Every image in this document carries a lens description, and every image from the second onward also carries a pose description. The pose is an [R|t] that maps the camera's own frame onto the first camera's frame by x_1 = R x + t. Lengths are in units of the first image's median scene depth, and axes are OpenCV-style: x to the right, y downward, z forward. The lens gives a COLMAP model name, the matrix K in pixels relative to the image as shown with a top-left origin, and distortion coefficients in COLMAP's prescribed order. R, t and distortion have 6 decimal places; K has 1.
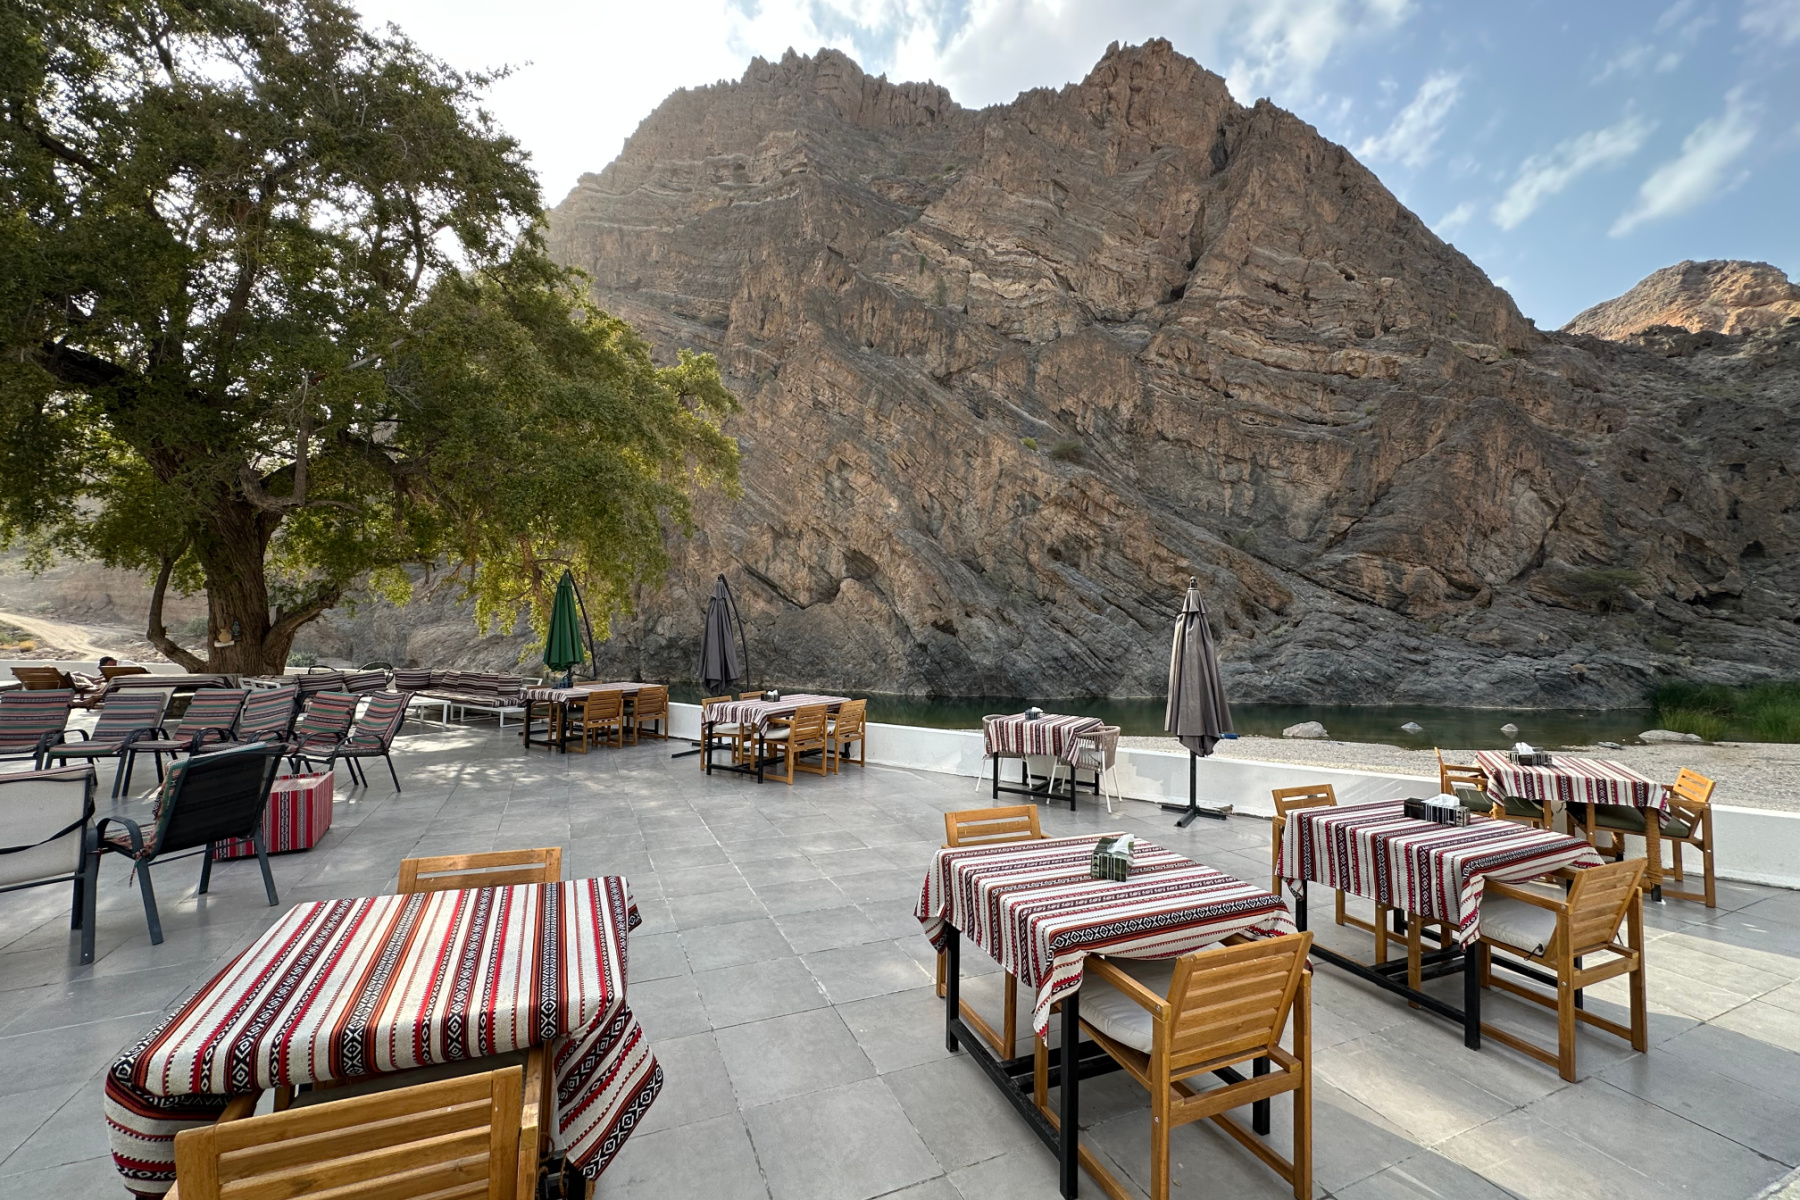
lens RADIAL K [[709.8, 0, 896.3], [0, 709.8, 582.1], [0, 0, 1]] dist [-0.000457, 0.000245]
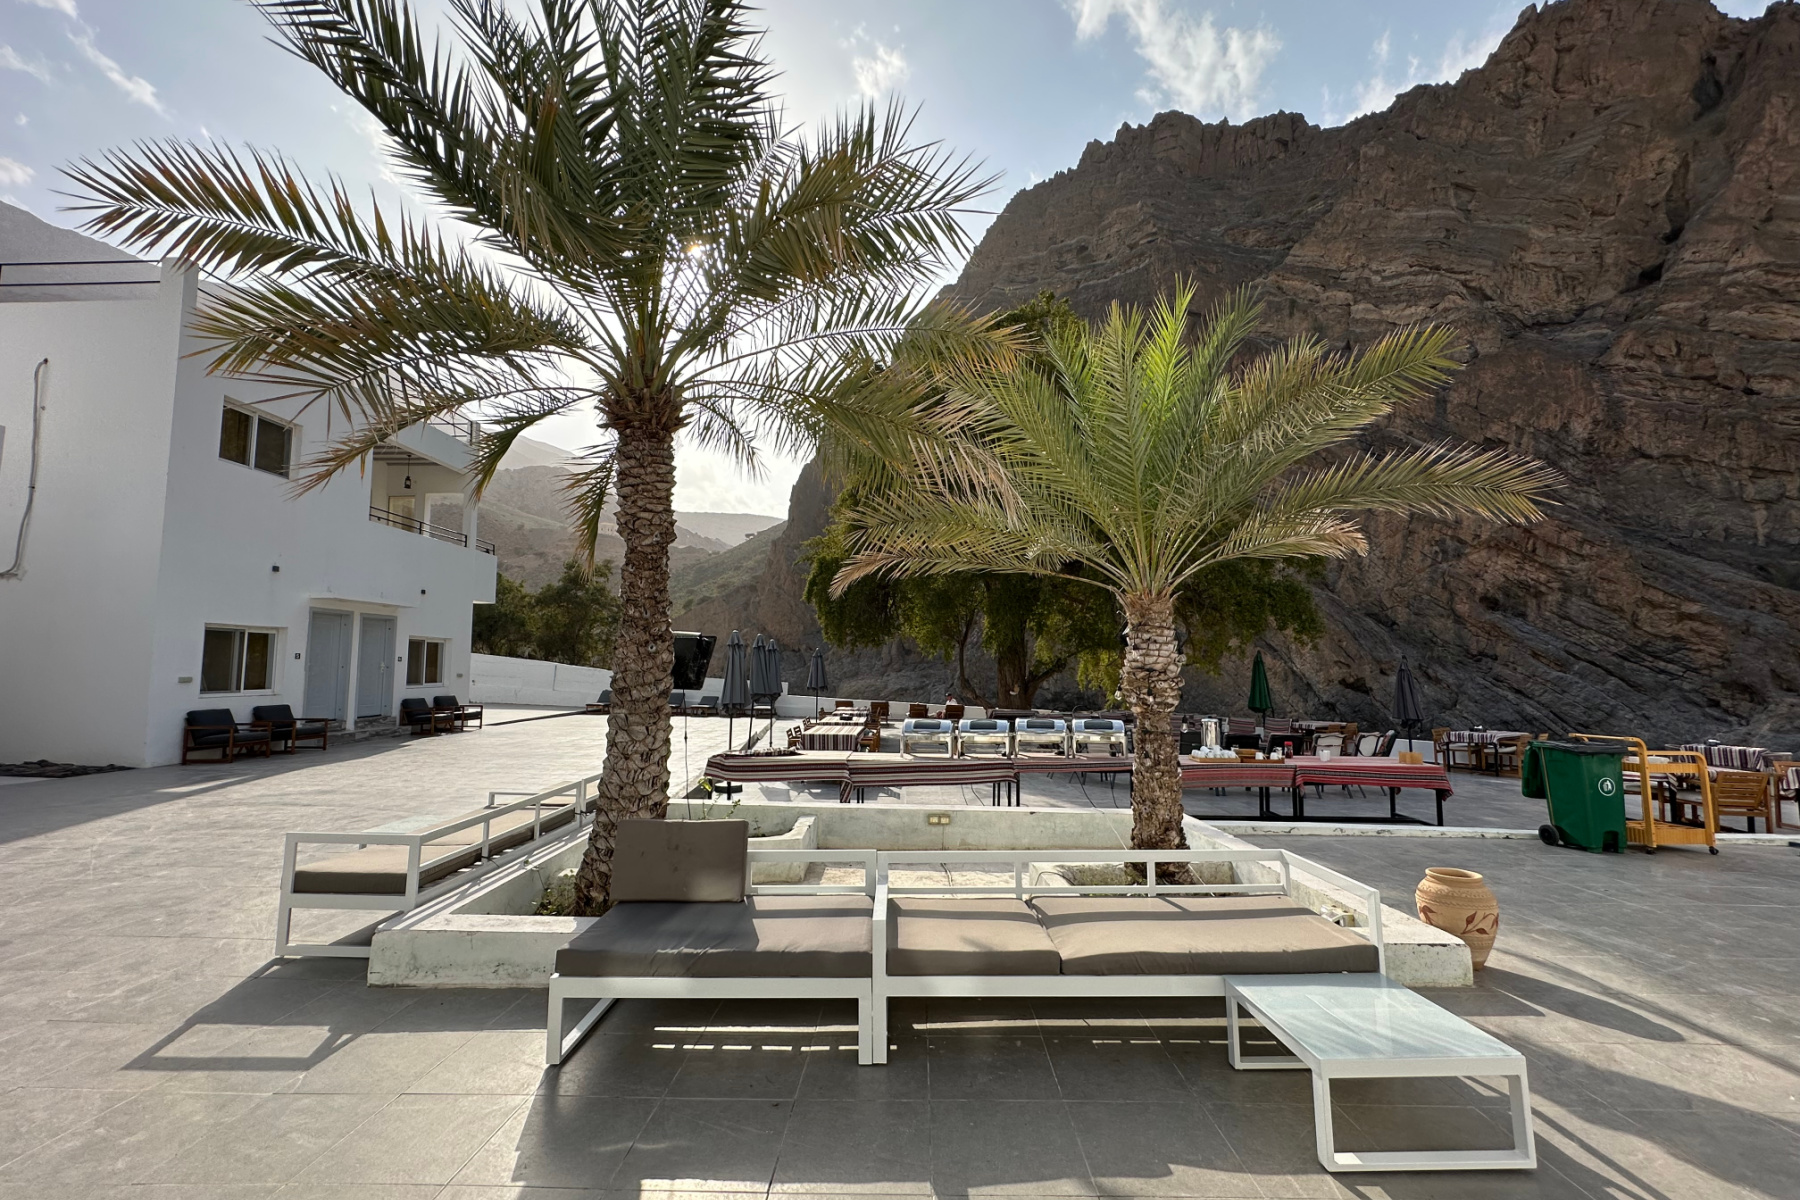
lens RADIAL K [[711.0, 0, 902.5], [0, 711.0, 604.3], [0, 0, 1]] dist [-0.001473, 0.000191]
pose [[0.905928, -0.037757, -0.421746, -0.059288], [0.018450, 0.998590, -0.049770, -0.006878], [0.423030, 0.037307, 0.905347, -0.097259]]
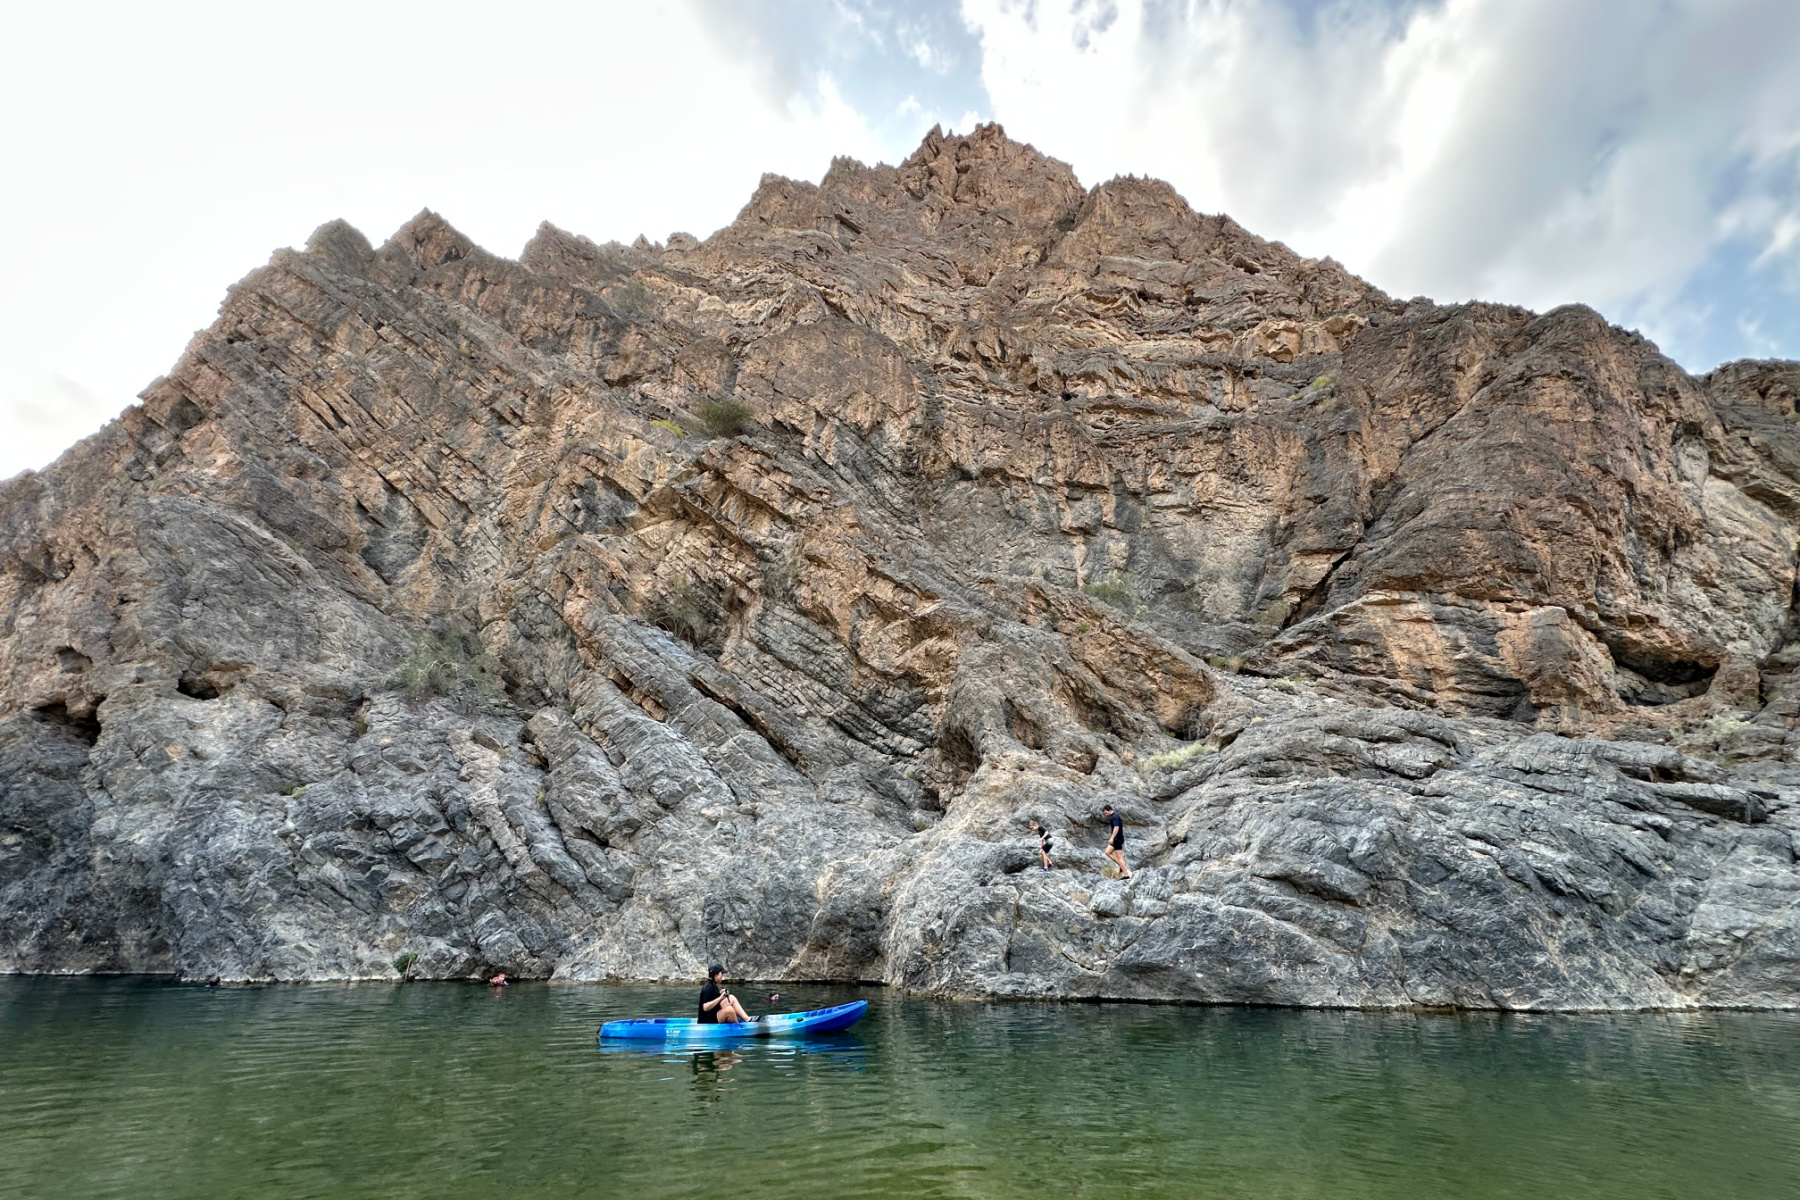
lens RADIAL K [[708.1, 0, 898.3], [0, 708.1, 630.3], [0, 0, 1]] dist [-0.001376, 0.000114]
pose [[0.999285, 0.023615, 0.029522, 0.318391], [-0.011911, 0.937797, -0.346980, 0.099715], [-0.035880, 0.346380, 0.937408, 0.541190]]
